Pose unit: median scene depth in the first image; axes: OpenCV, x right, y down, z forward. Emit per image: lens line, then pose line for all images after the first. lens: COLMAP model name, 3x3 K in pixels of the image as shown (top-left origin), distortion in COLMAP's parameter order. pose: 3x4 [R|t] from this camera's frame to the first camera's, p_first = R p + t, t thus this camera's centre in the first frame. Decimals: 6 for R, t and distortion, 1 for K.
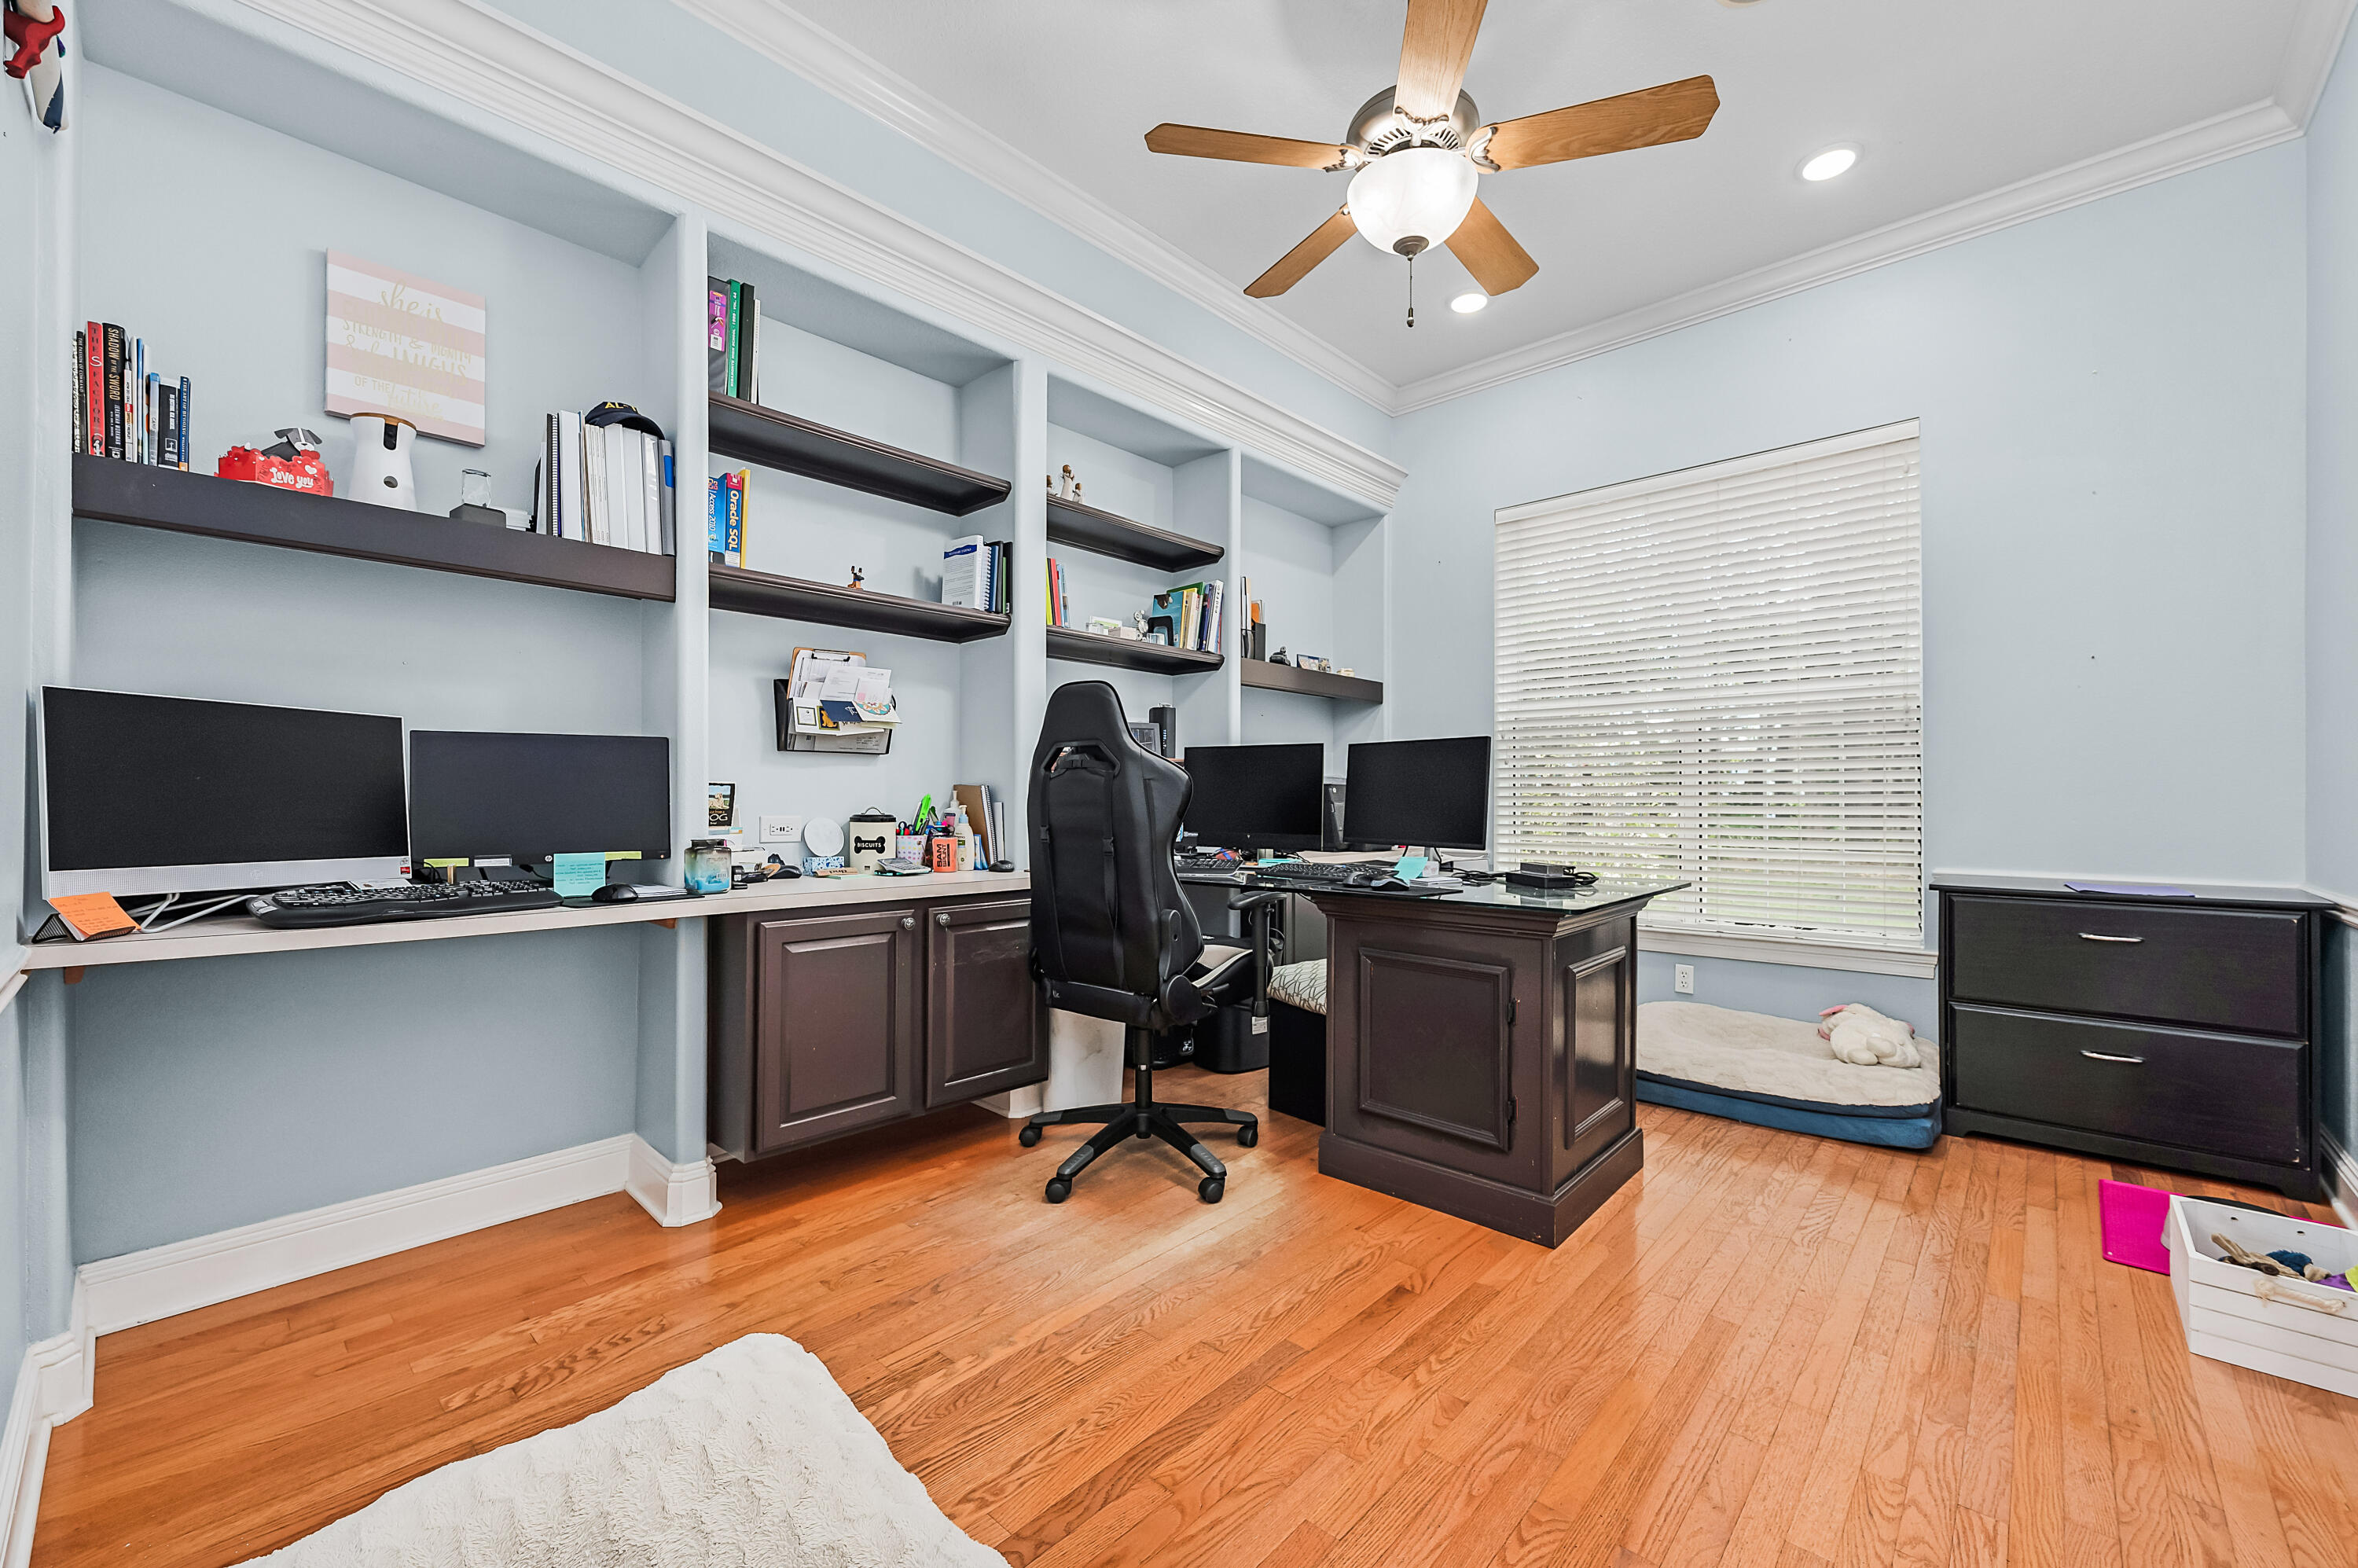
lens RADIAL K [[939.5, 0, 1171.5], [0, 939.5, 805.7], [0, 0, 1]] dist [0.019068, -0.000008]
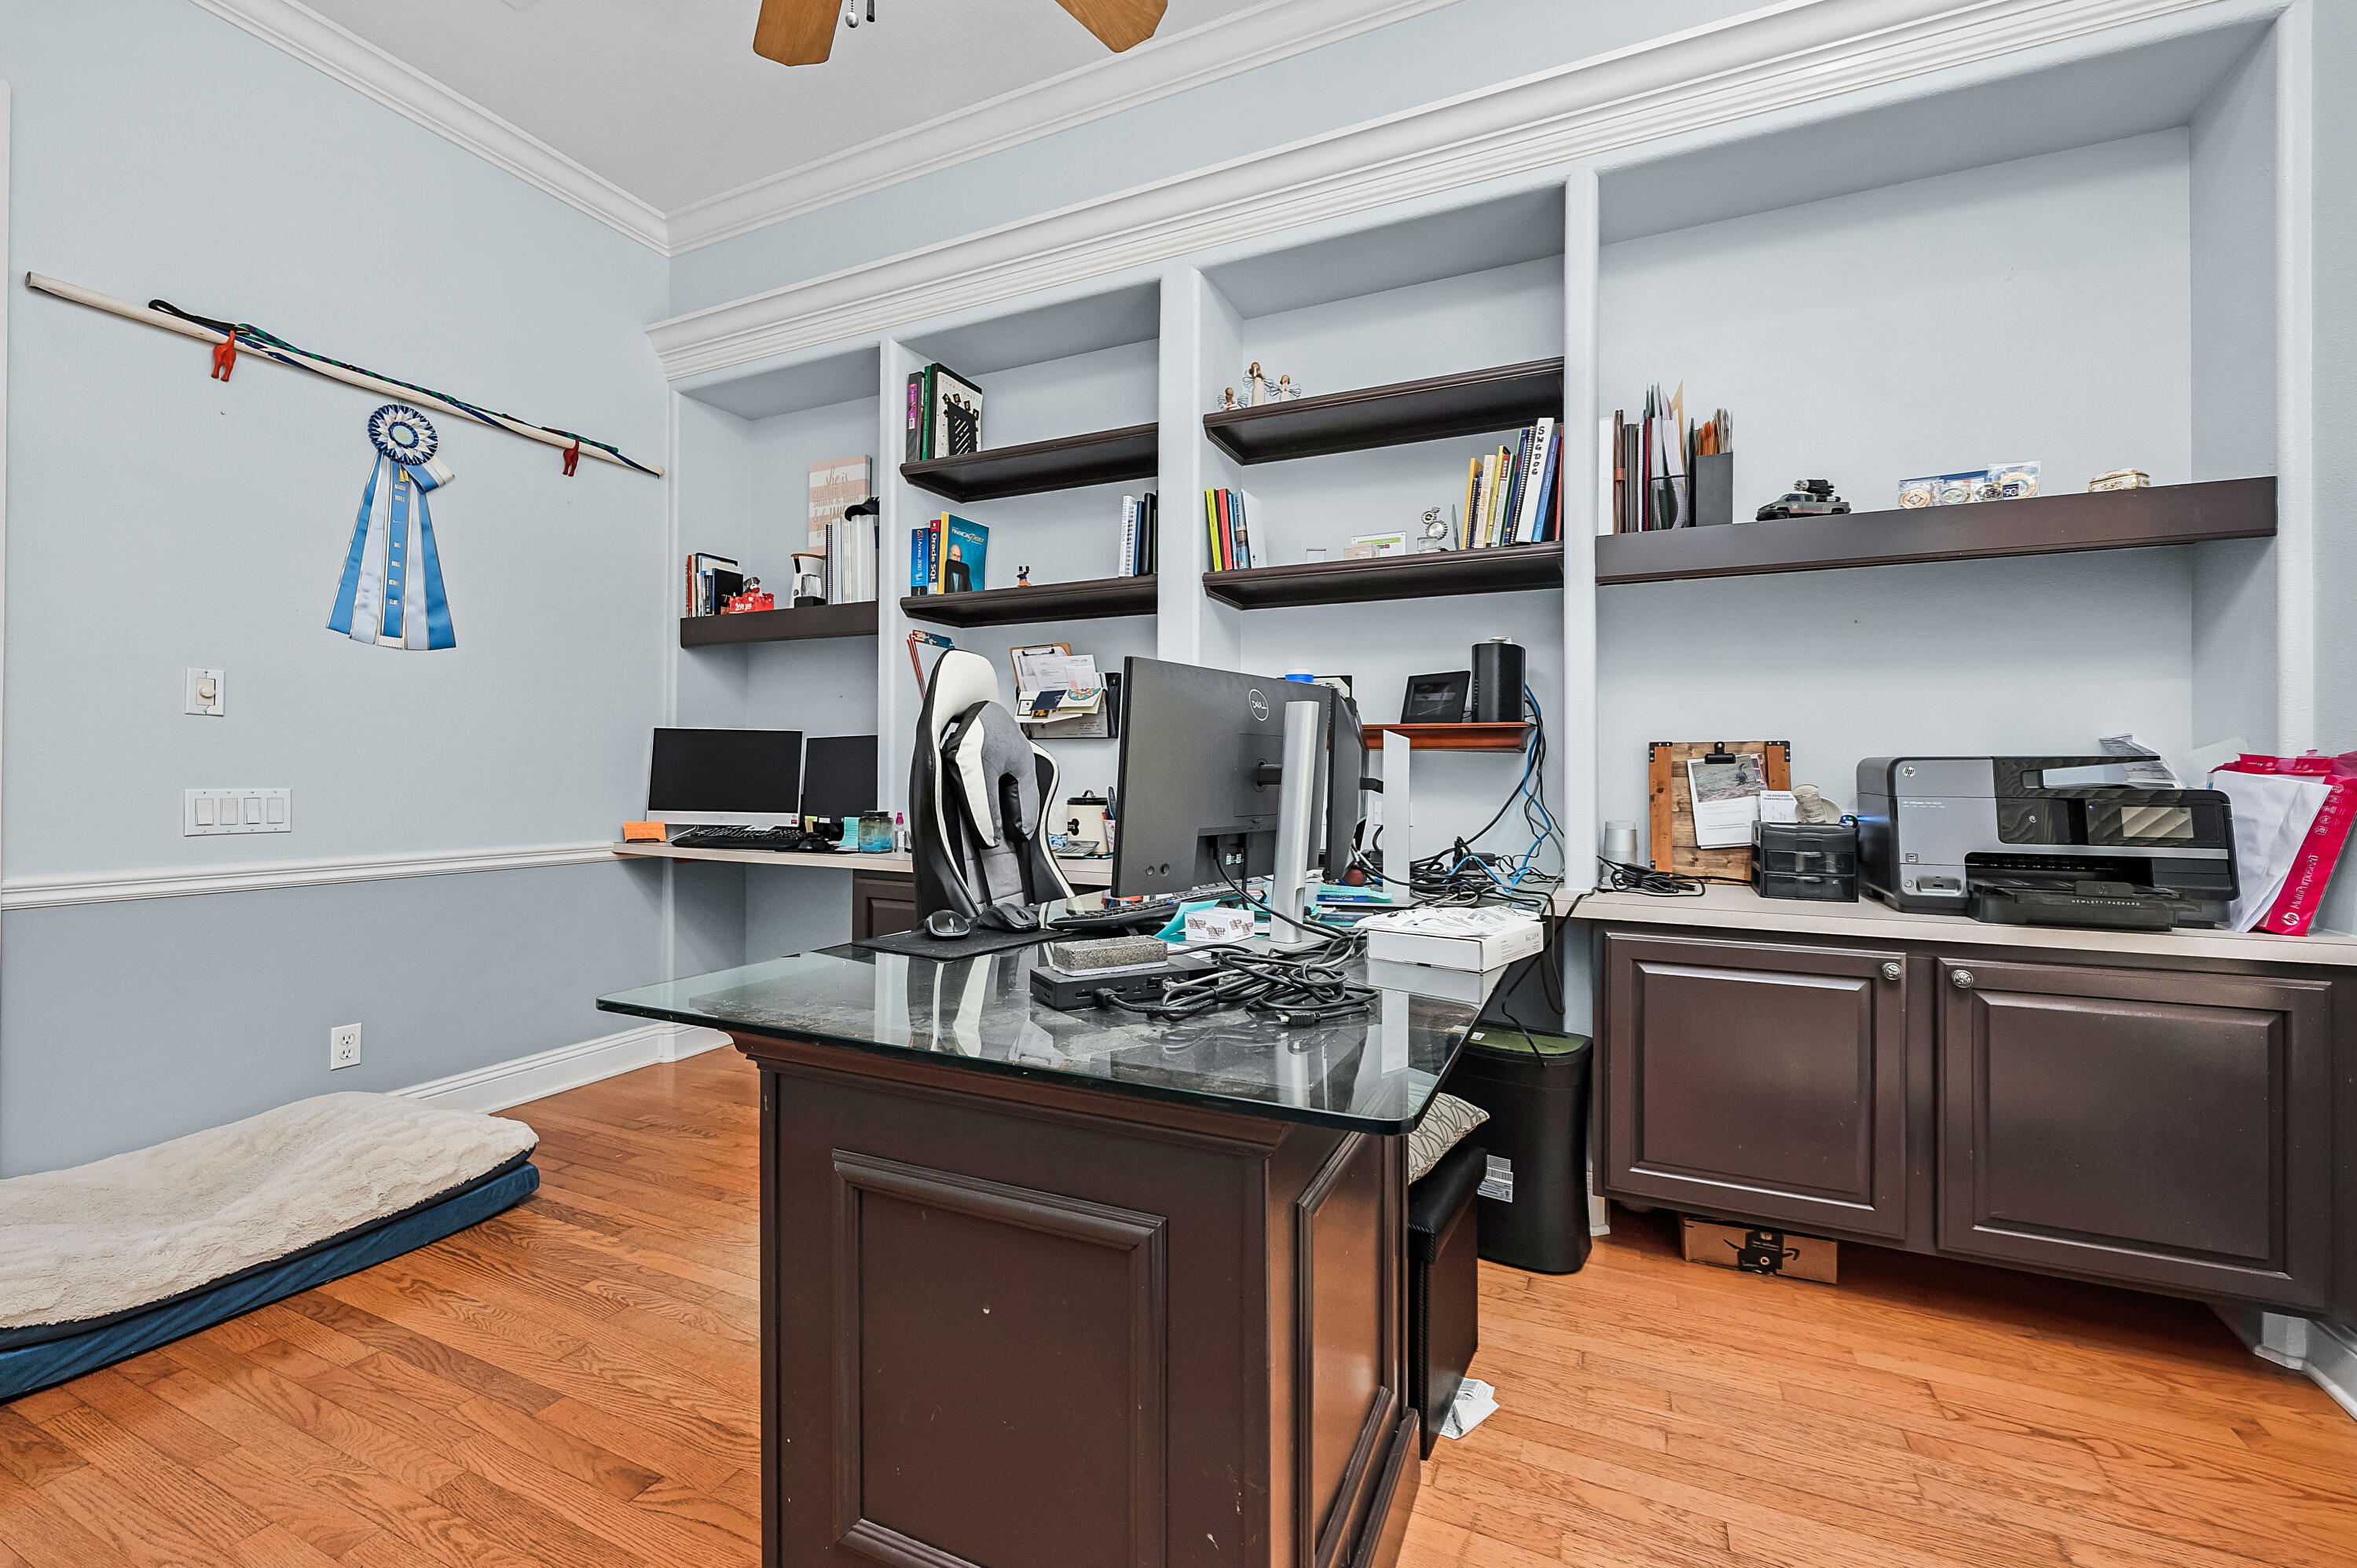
lens RADIAL K [[949.2, 0, 1182.6], [0, 949.2, 790.0], [0, 0, 1]] dist [0.000677, -0.000068]
pose [[0.322815, 0.003375, -0.946456, 0.754753], [-0.021875, 0.999753, -0.003896, 0.002042], [0.946209, 0.021961, 0.322809, 0.836413]]
